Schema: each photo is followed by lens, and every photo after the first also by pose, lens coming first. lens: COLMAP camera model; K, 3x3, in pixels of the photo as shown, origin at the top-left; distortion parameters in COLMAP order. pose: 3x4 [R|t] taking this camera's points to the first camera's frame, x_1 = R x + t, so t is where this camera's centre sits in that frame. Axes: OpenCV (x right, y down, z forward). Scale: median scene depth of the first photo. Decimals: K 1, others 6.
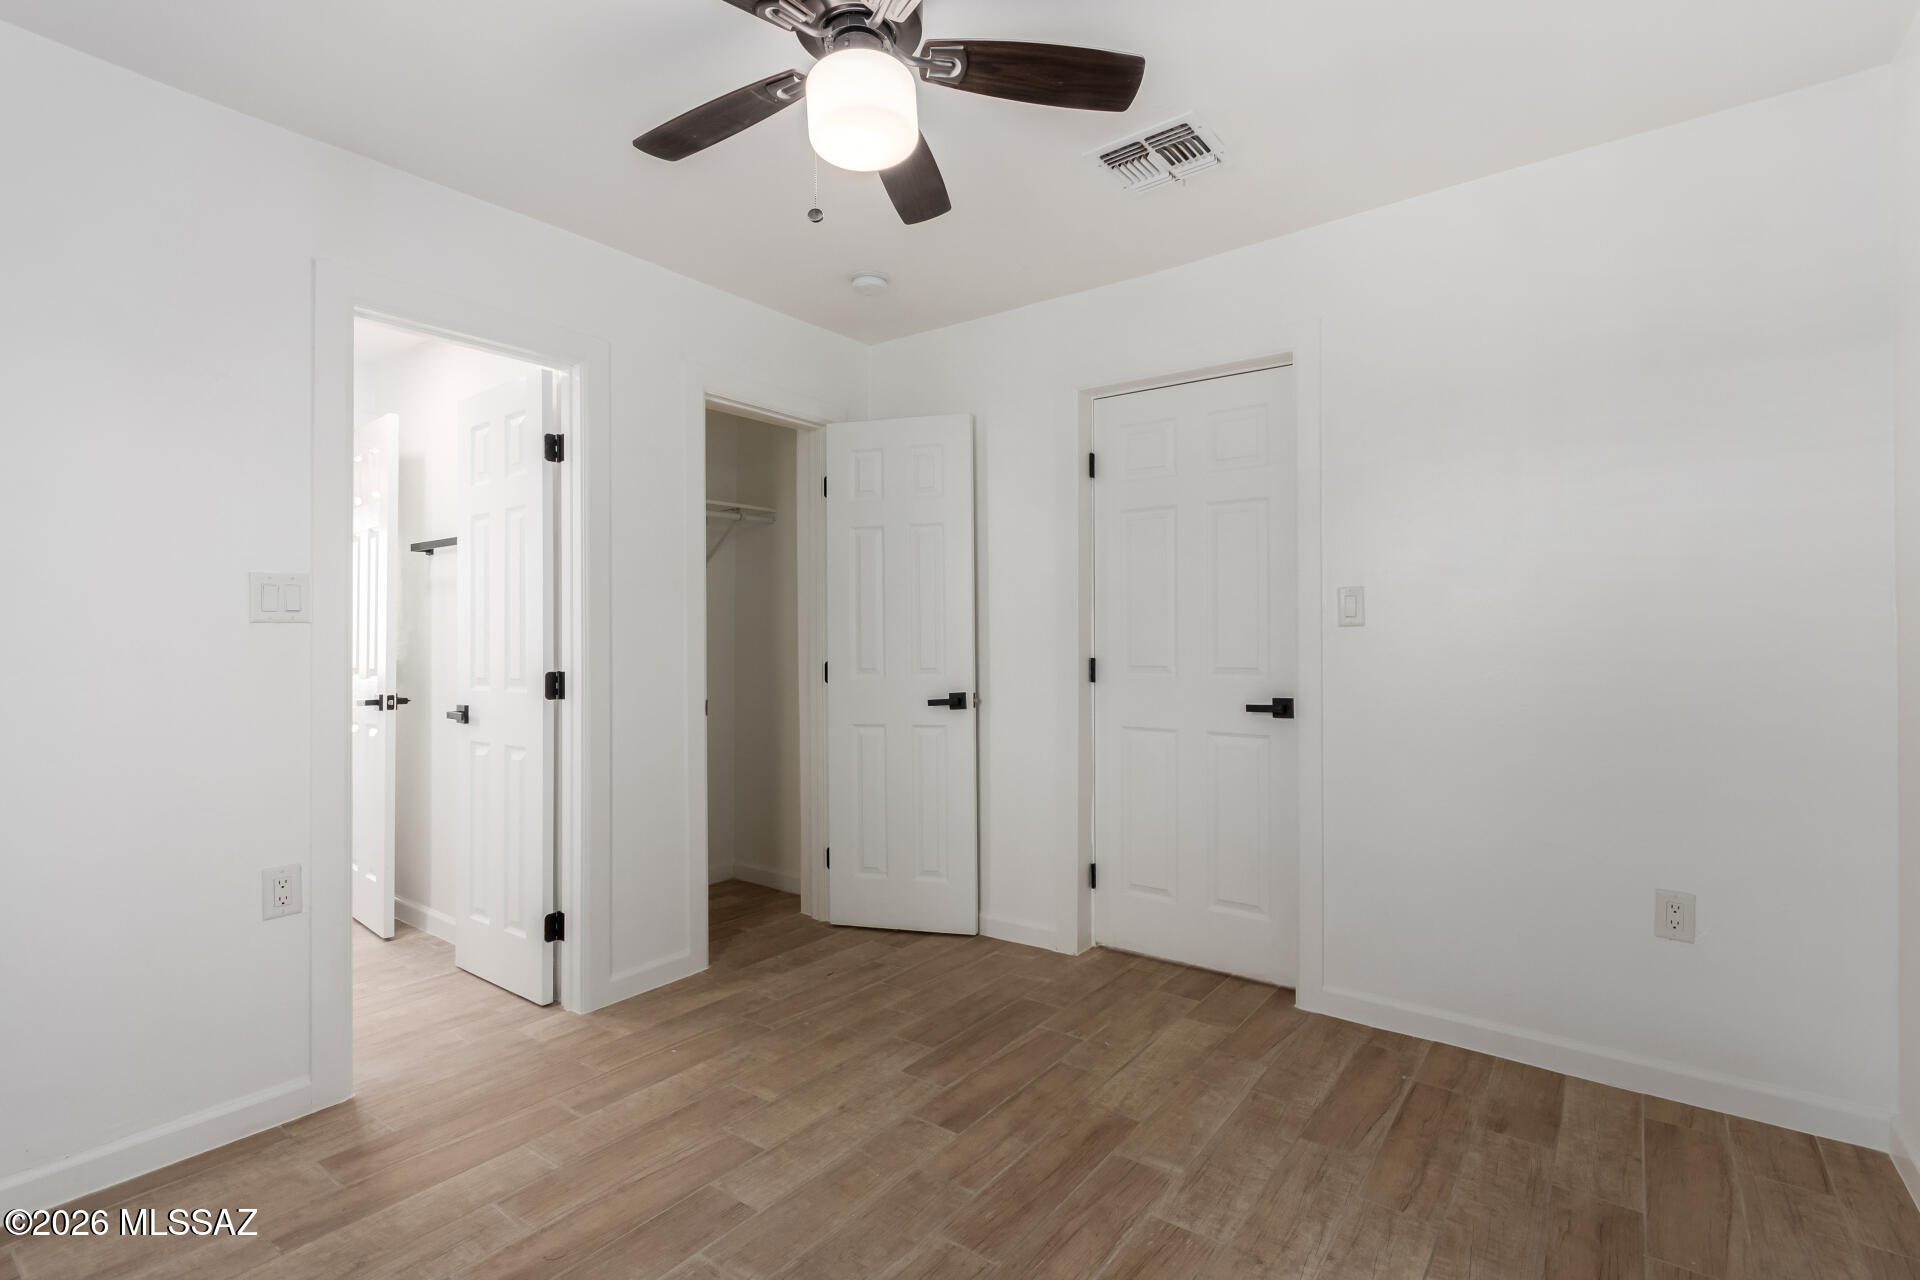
lens RADIAL K [[912.4, 0, 941.4], [0, 912.4, 634.2], [0, 0, 1]] dist [0.007677, -0.000762]
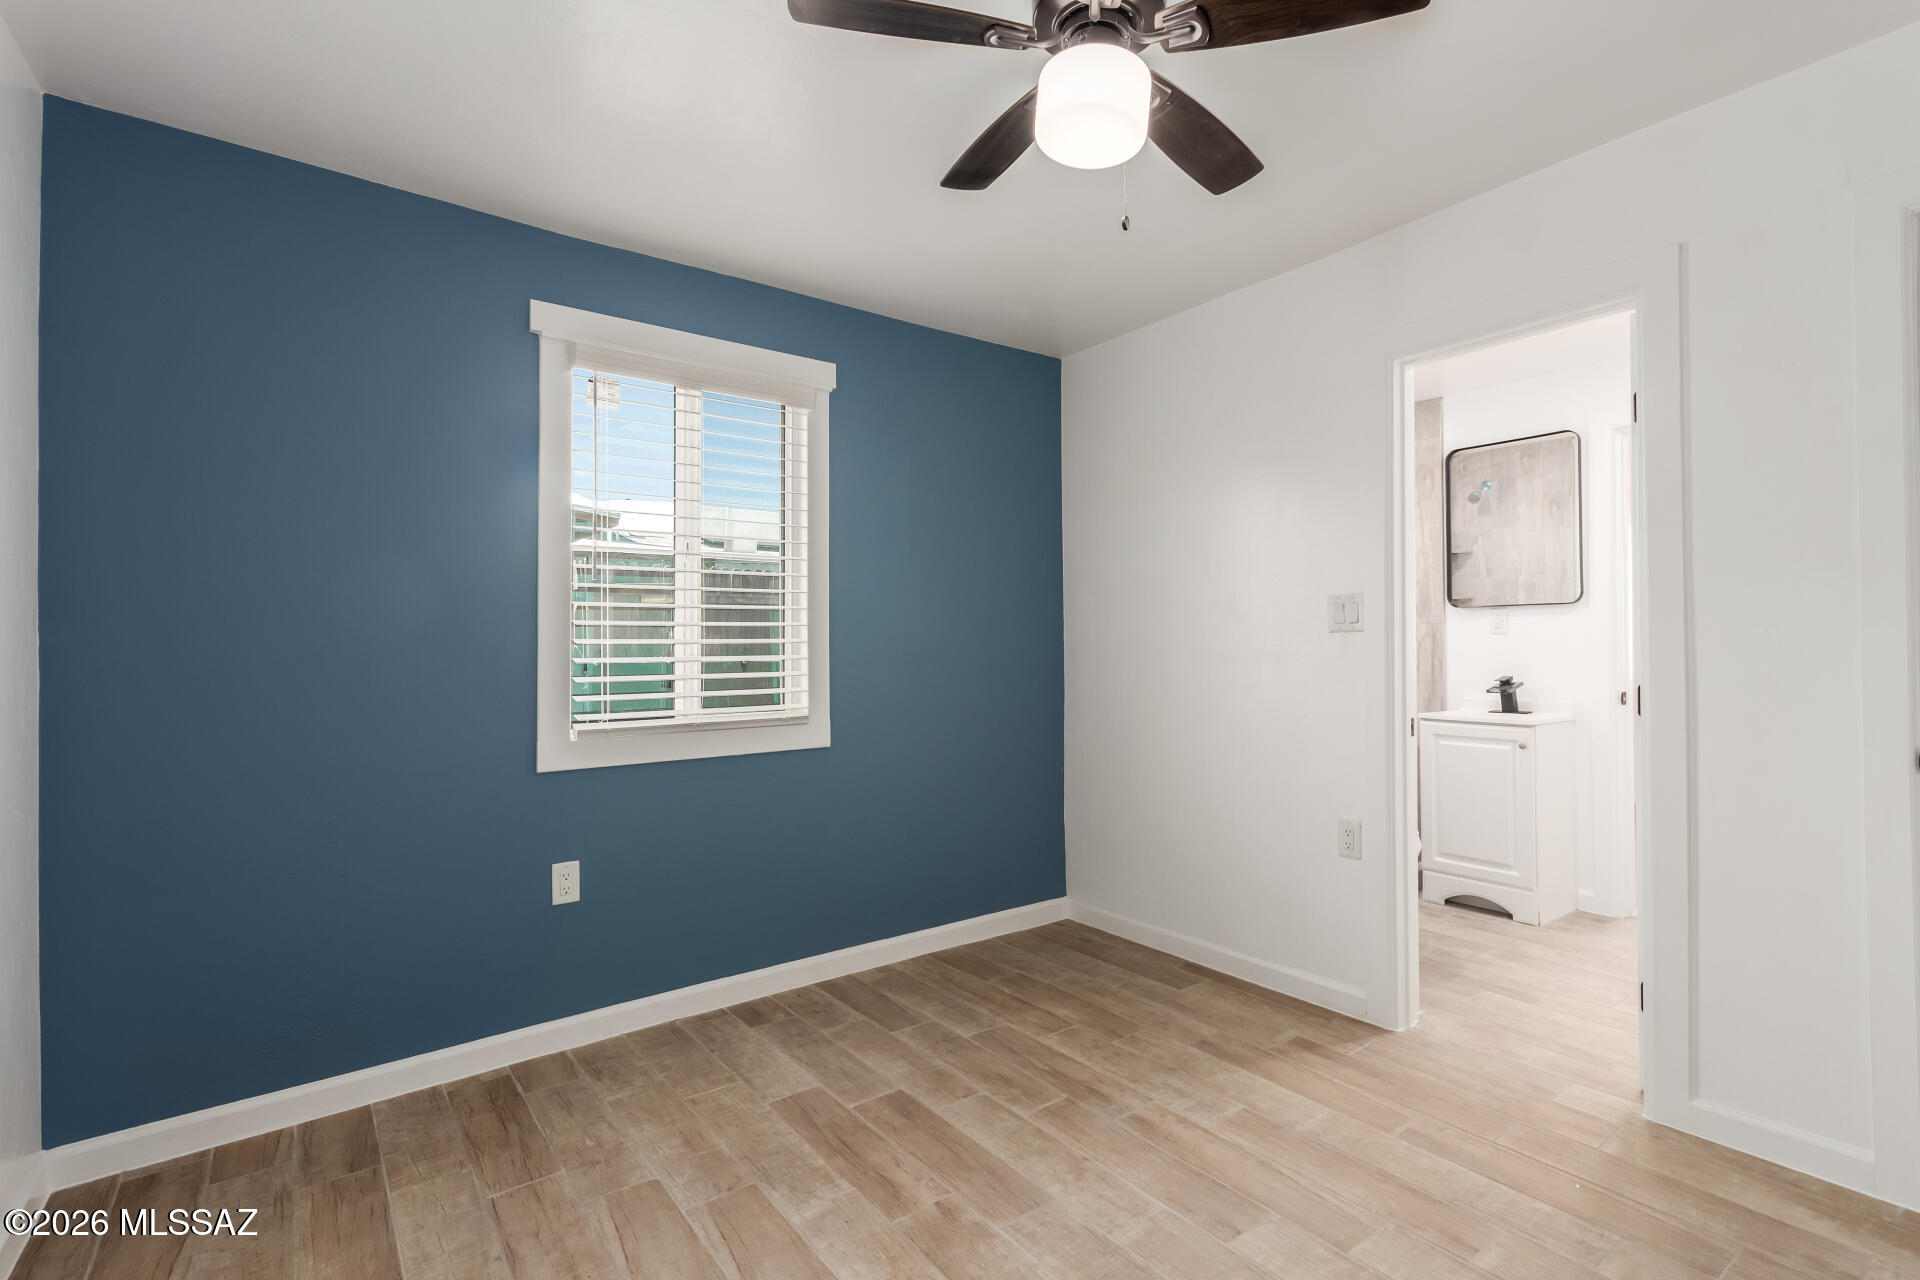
lens RADIAL K [[891.3, 0, 992.5], [0, 891.3, 645.0], [0, 0, 1]] dist [0.007971, 0.000127]
pose [[-0.247923, 0.004325, -0.968770, 0.624623], [0.009412, 0.999954, 0.002055, -0.000319], [0.968734, -0.008608, -0.247952, 0.816490]]
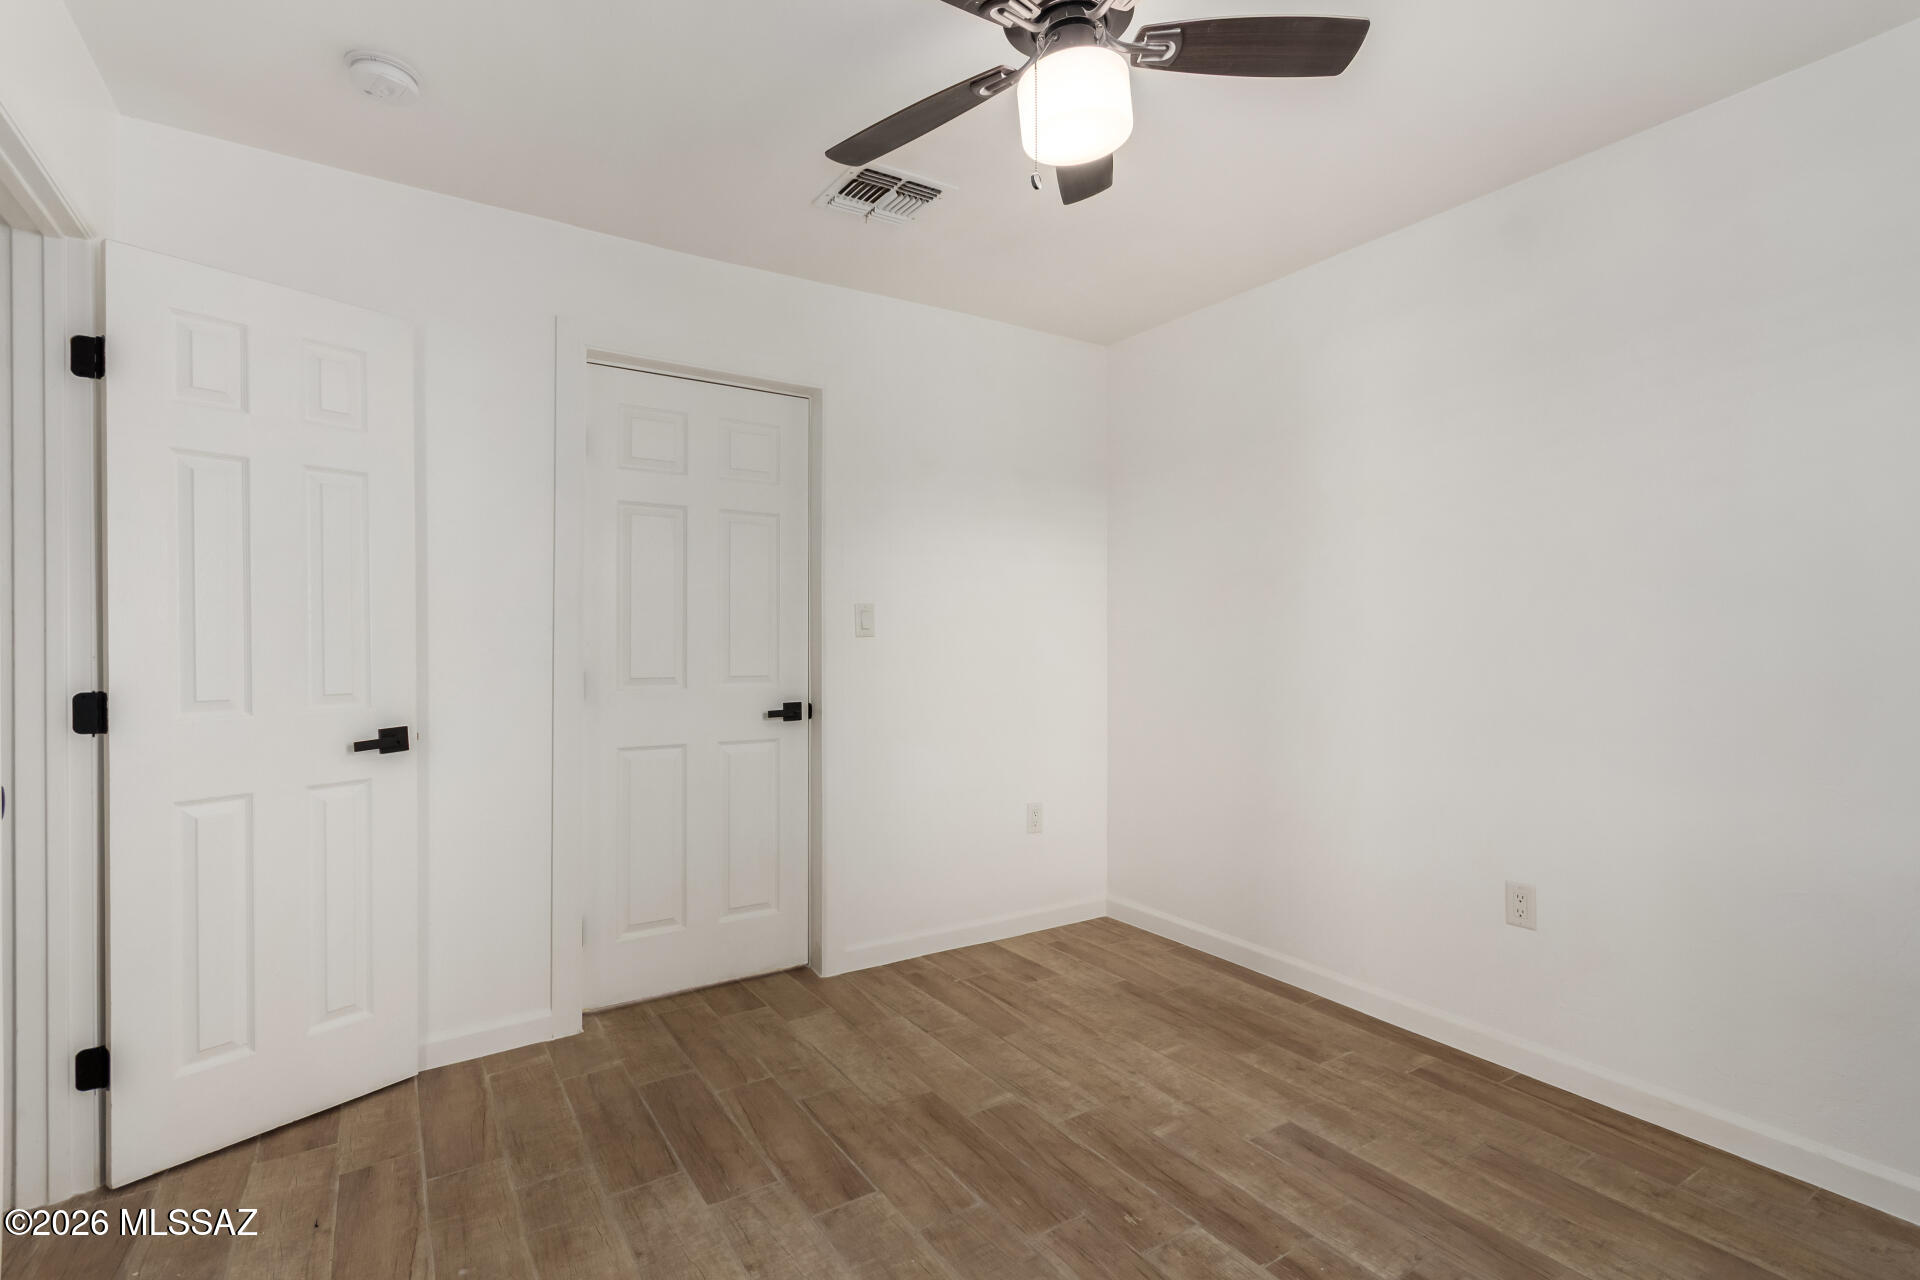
lens RADIAL K [[912.4, 0, 989.1], [0, 912.4, 634.4], [0, 0, 1]] dist [0.007677, -0.000762]
pose [[0.309116, 0.015507, 0.950898, -0.767198], [-0.001194, 0.999873, -0.015918, 0.007940], [-0.951024, 0.003785, 0.309095, 0.571761]]
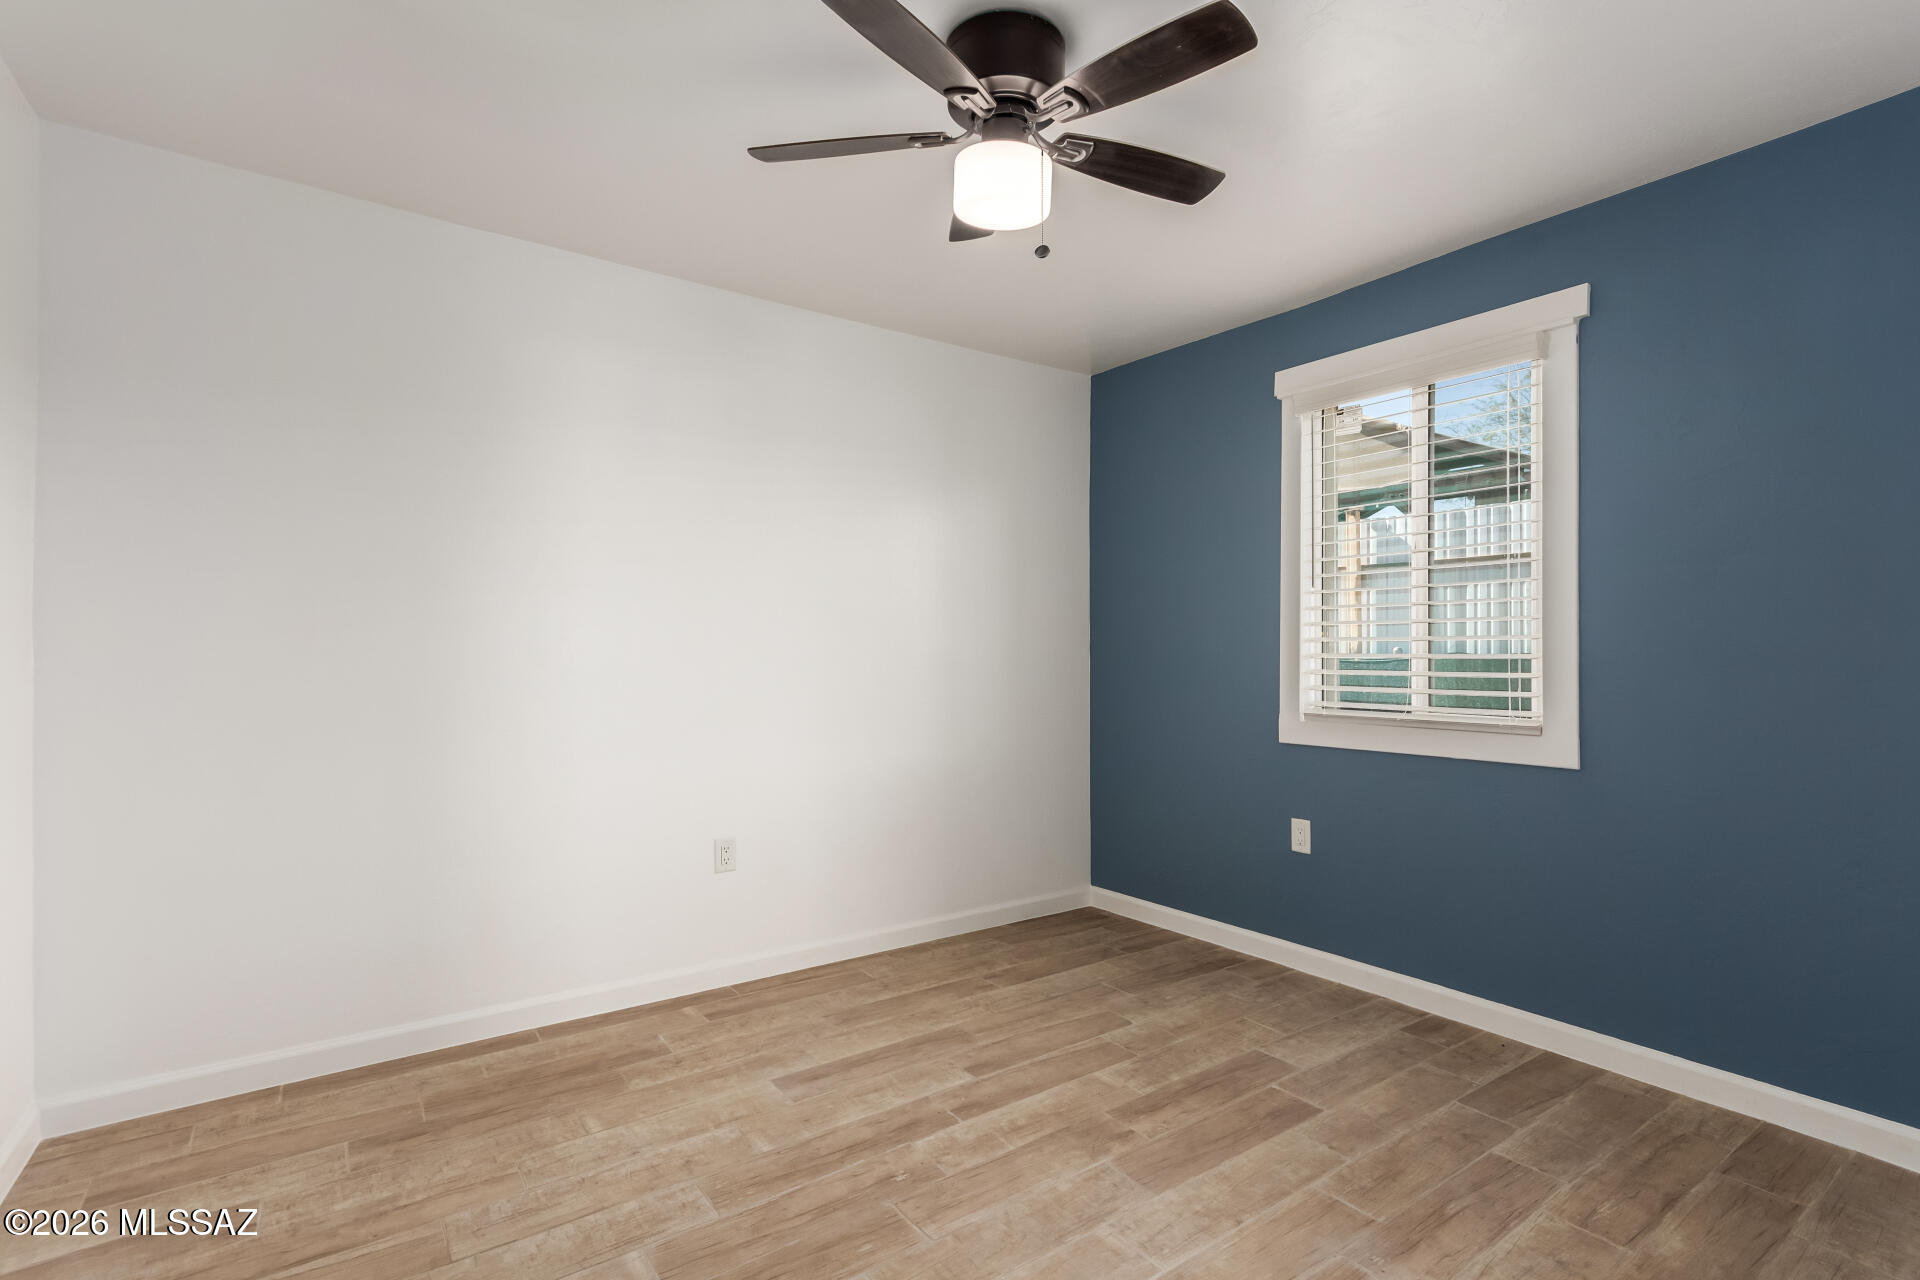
lens RADIAL K [[891.3, 0, 967.1], [0, 891.3, 653.9], [0, 0, 1]] dist [0.007971, 0.000127]
pose [[-0.960145, 0.006336, 0.279429, -0.254706], [0.007108, 0.999973, 0.001750, 0.009299], [-0.279411, 0.003666, -0.960165, 1.507315]]
